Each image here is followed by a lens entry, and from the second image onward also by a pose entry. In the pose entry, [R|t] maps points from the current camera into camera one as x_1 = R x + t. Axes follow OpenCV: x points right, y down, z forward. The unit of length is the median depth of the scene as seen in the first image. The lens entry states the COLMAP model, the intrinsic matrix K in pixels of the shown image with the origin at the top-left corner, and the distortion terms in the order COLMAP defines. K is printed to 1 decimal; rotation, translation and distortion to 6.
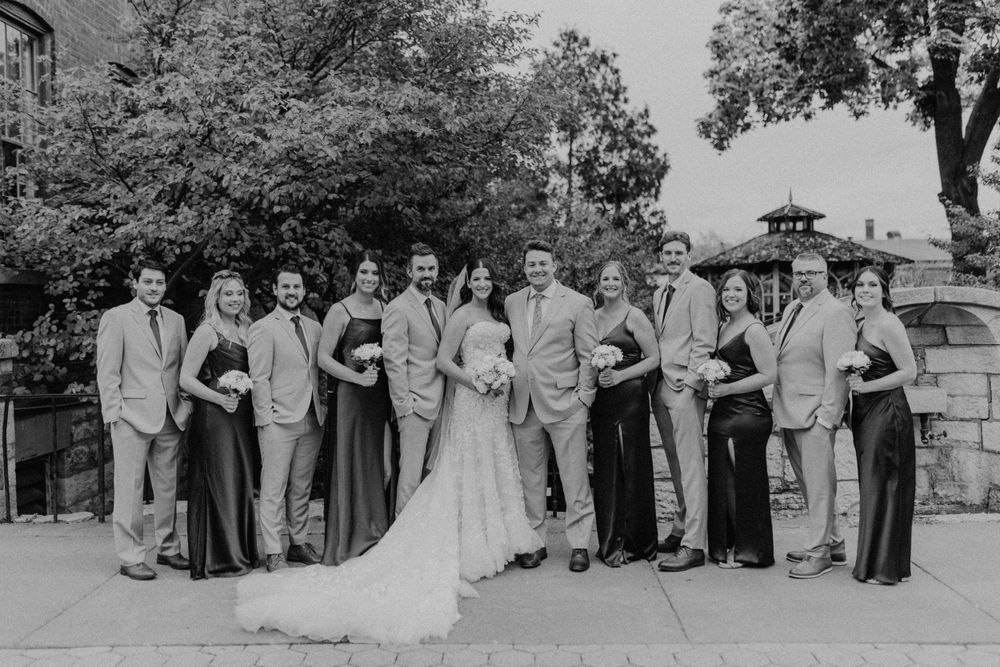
lens RADIAL K [[934.2, 0, 499.0], [0, 934.2, 329.8], [0, 0, 1]] dist [-0.008087, 0.000000]
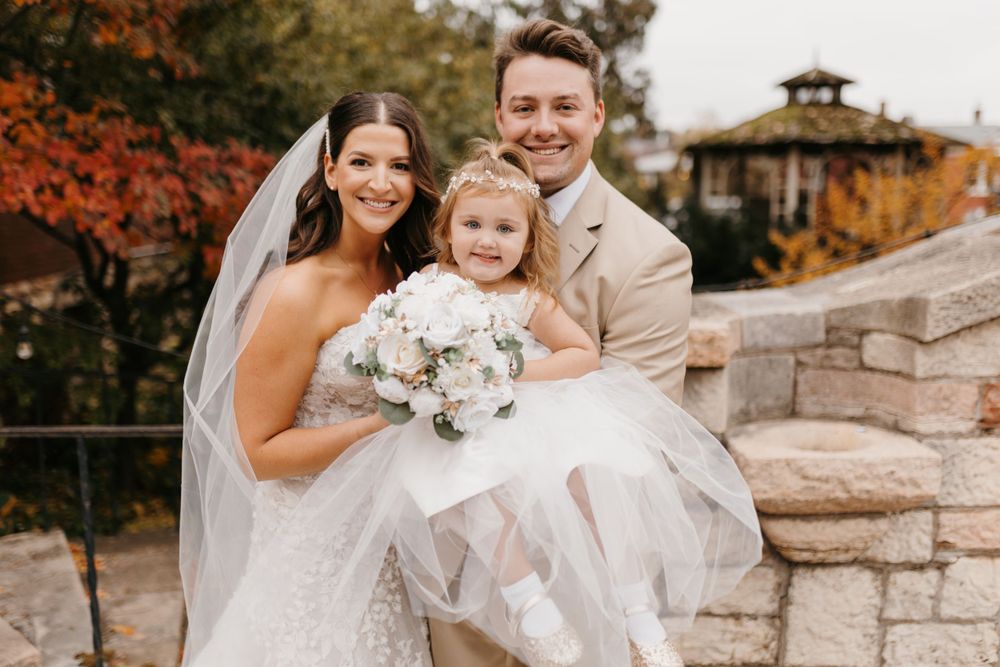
lens RADIAL K [[934.2, 0, 499.5], [0, 934.2, 325.7], [0, 0, 1]] dist [-0.008087, 0.000000]
pose [[0.999756, 0.017918, 0.012938, 0.050721], [-0.019377, 0.992182, 0.123288, -0.012704], [-0.010628, -0.123508, 0.992287, 0.235221]]
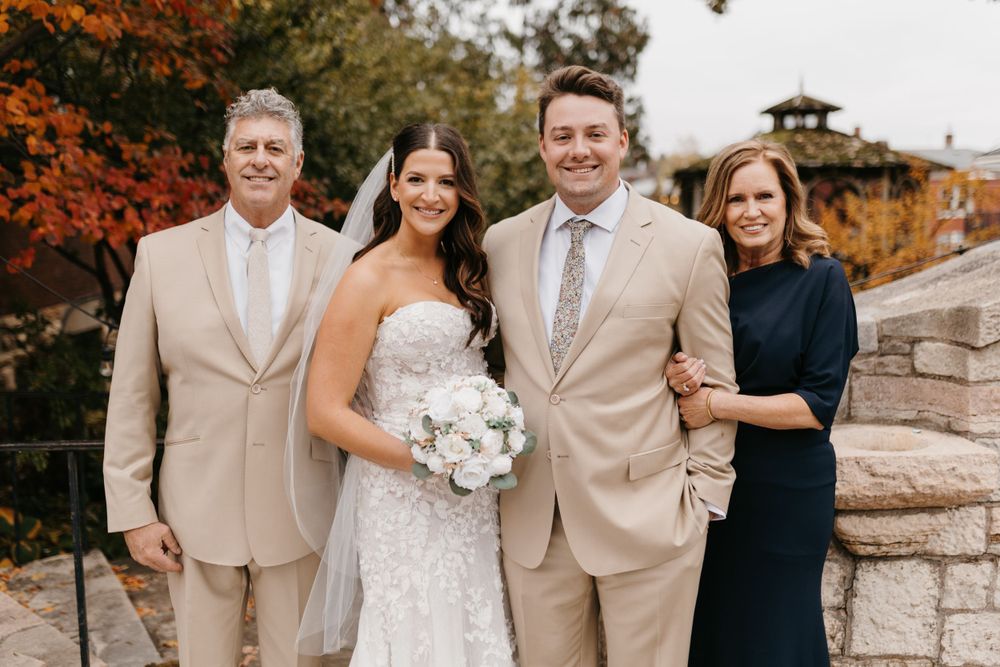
lens RADIAL K [[934.2, 0, 496.0], [0, 934.2, 333.0], [0, 0, 1]] dist [-0.008087, 0.000000]
pose [[0.999458, 0.007651, 0.032033, 0.033774], [-0.010883, 0.994728, 0.101967, -0.011112], [-0.031084, -0.102260, 0.994272, 0.226182]]
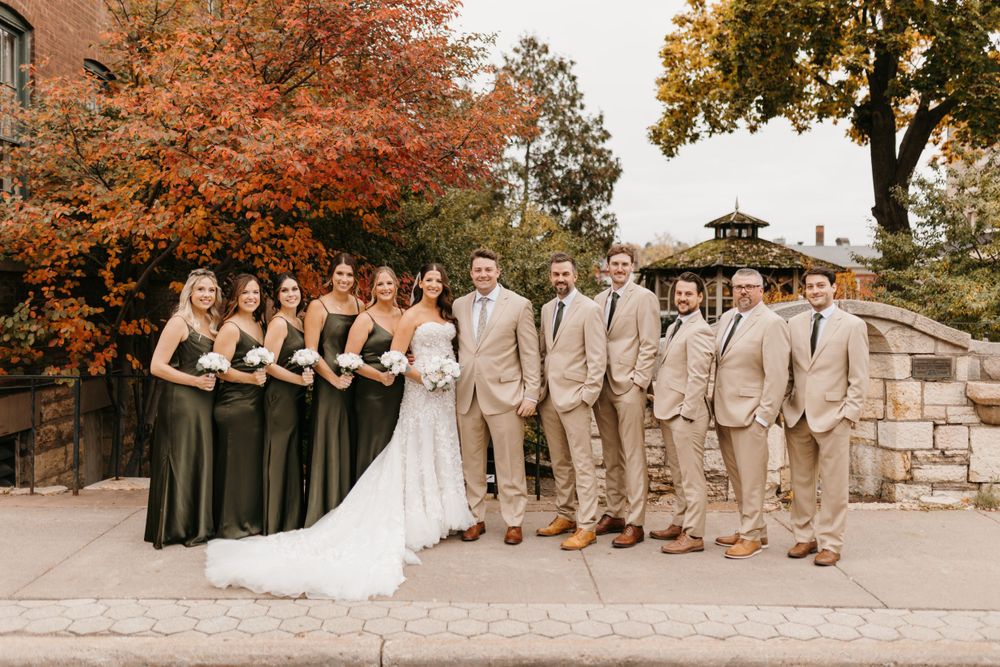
lens RADIAL K [[934.2, 0, 499.0], [0, 934.2, 331.0], [0, 0, 1]] dist [-0.008087, 0.000000]
pose [[0.998591, 0.027325, 0.045496, 0.003466], [-0.027724, 0.999582, 0.008159, -0.002488], [-0.045254, -0.009409, 0.998931, -0.037818]]
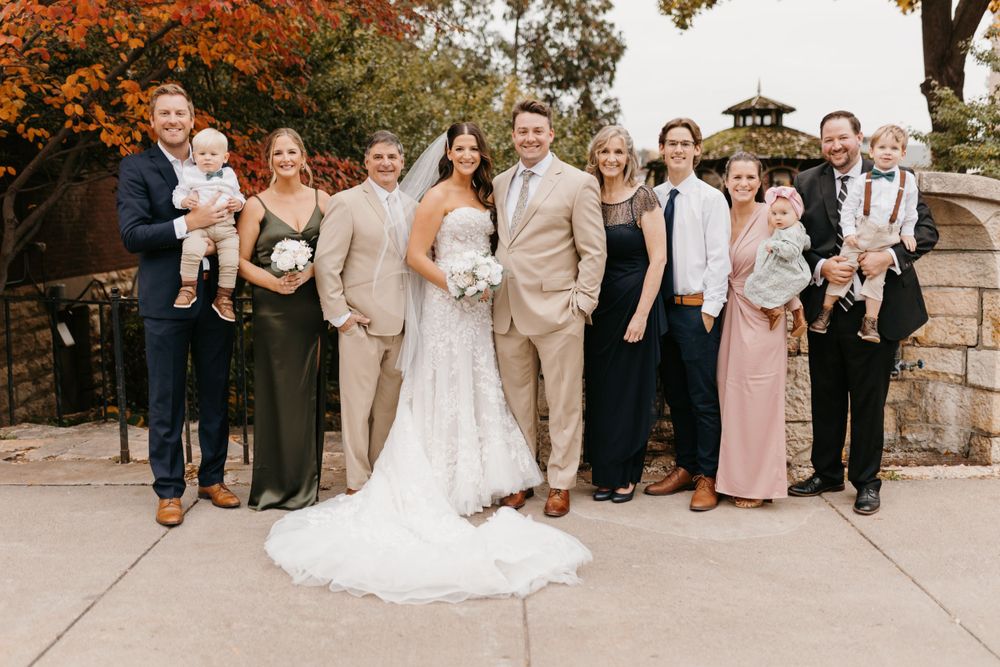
lens RADIAL K [[934.2, 0, 498.7], [0, 934.2, 329.0], [0, 0, 1]] dist [-0.008087, 0.000000]
pose [[0.999403, 0.014524, 0.031338, 0.038365], [-0.017672, 0.994563, 0.102630, 0.003269], [-0.029677, -0.103122, 0.994226, 0.090364]]
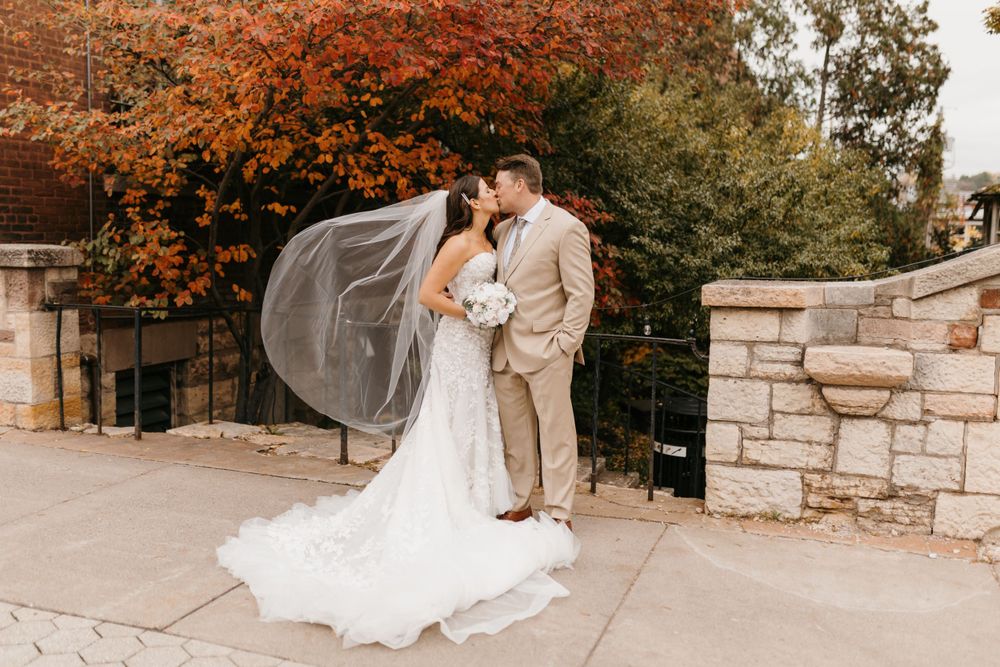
lens RADIAL K [[934.2, 0, 504.3], [0, 934.2, 333.5], [0, 0, 1]] dist [-0.008087, 0.000000]
pose [[0.946364, 0.070156, -0.315393, 0.090732], [-0.043024, 0.994812, 0.092188, -0.003895], [0.320224, -0.073674, 0.944473, 0.082753]]
